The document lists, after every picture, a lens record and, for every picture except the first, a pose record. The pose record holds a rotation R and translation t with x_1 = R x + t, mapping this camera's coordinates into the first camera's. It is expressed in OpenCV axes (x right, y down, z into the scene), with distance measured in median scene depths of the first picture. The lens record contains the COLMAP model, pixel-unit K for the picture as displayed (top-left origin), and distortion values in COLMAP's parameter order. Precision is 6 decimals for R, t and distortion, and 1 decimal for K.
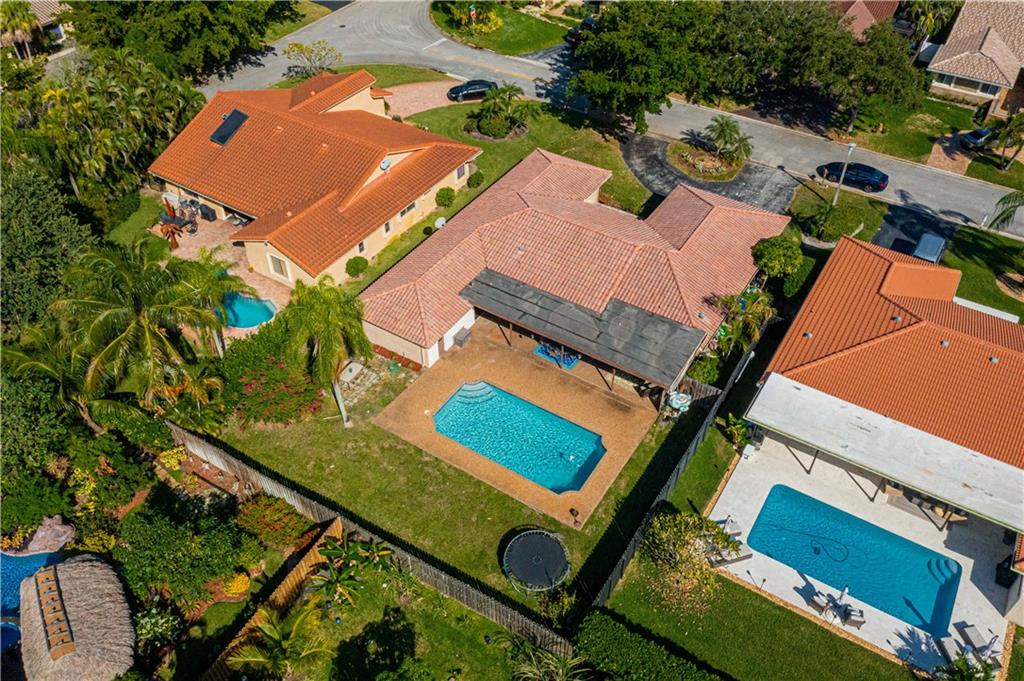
lens RADIAL K [[808.1, 0, 507.4], [0, 808.1, 333.8], [0, 0, 1]] dist [-0.016878, 0.006322]
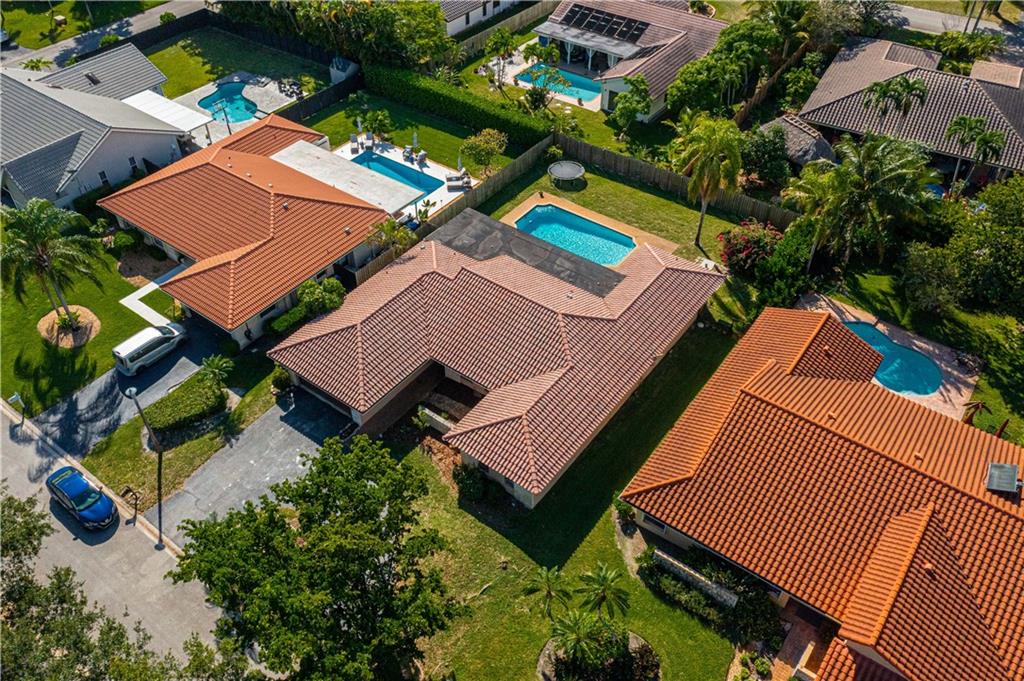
lens RADIAL K [[808.1, 0, 511.7], [0, 808.1, 336.8], [0, 0, 1]] dist [-0.016878, 0.006322]
pose [[-0.997558, -0.046785, 0.051856, 0.041440], [0.047852, 0.082966, 0.995403, -1.301154], [-0.050873, 0.995454, -0.080525, 1.315020]]
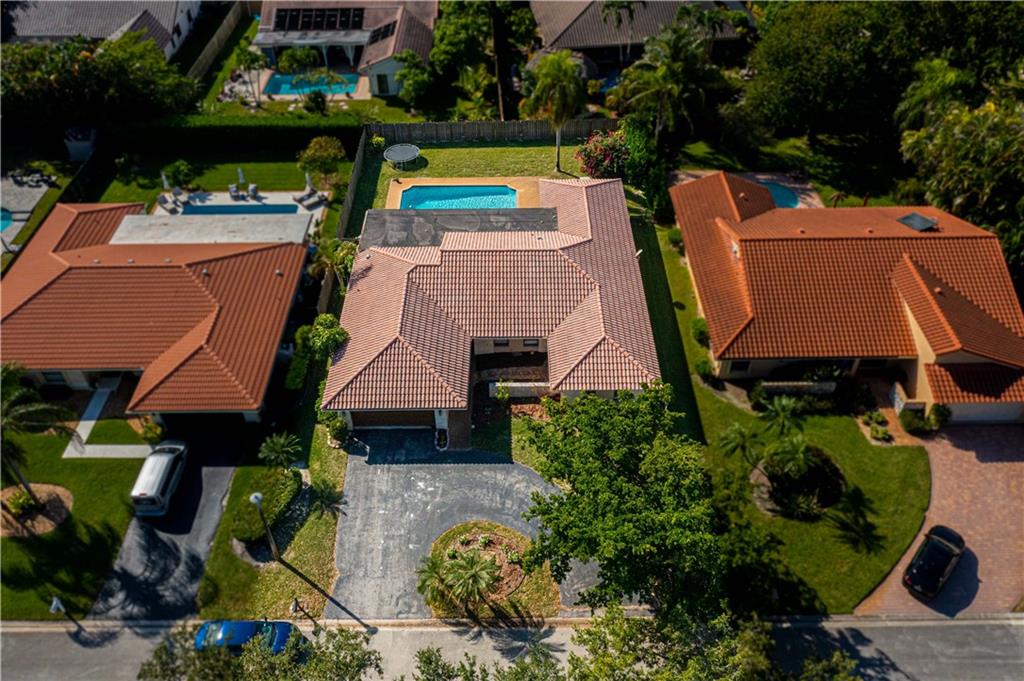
lens RADIAL K [[808.1, 0, 510.2], [0, 808.1, 333.8], [0, 0, 1]] dist [-0.016878, 0.006322]
pose [[-0.839373, 0.372009, -0.396311, 0.617466], [-0.361901, 0.161528, 0.918116, -1.244437], [0.405563, 0.914067, -0.000952, 1.276192]]
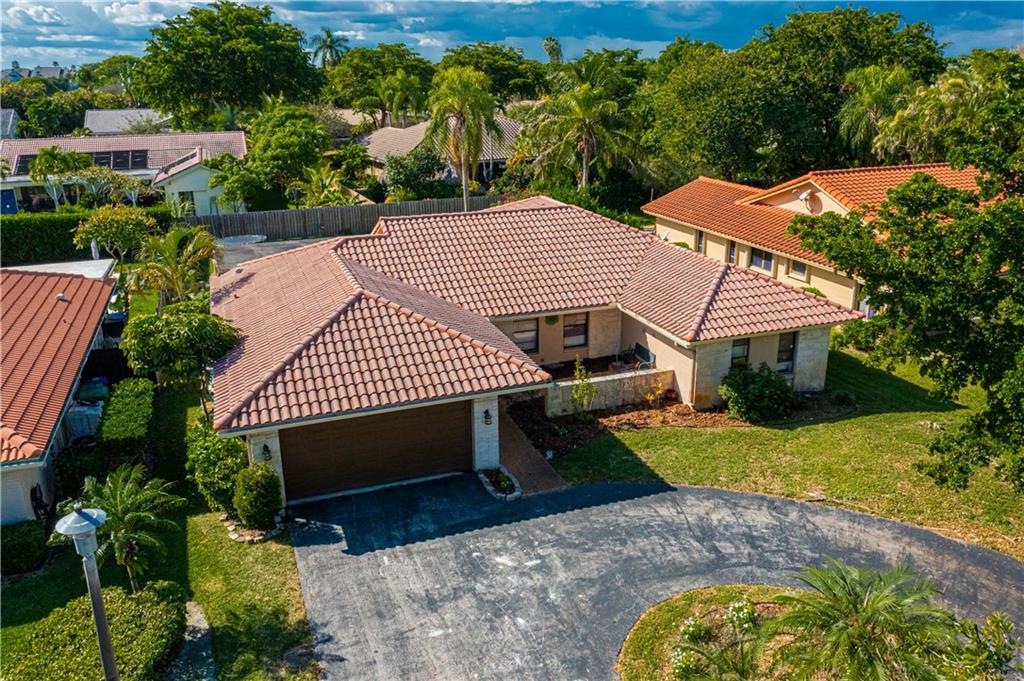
lens RADIAL K [[808.1, 0, 515.7], [0, 808.1, 336.3], [0, 0, 1]] dist [-0.016878, 0.006322]
pose [[-0.604445, 0.257441, -0.753903, 0.652376], [-0.529276, 0.577521, 0.621560, -0.549046], [0.595410, 0.774722, -0.212823, 1.407682]]
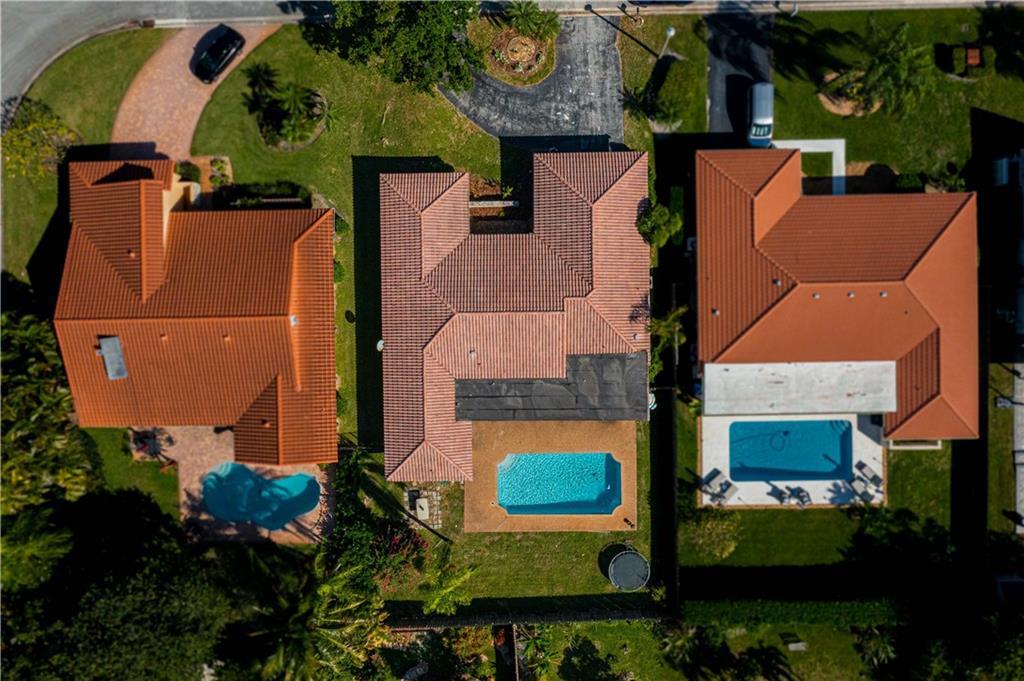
lens RADIAL K [[808.1, 0, 507.6], [0, 808.1, 335.6], [0, 0, 1]] dist [-0.016878, 0.006322]
pose [[0.833787, -0.551090, -0.033153, 0.127148], [0.393178, 0.550570, 0.736399, -1.091078], [-0.387569, -0.627035, 0.675735, 0.256412]]
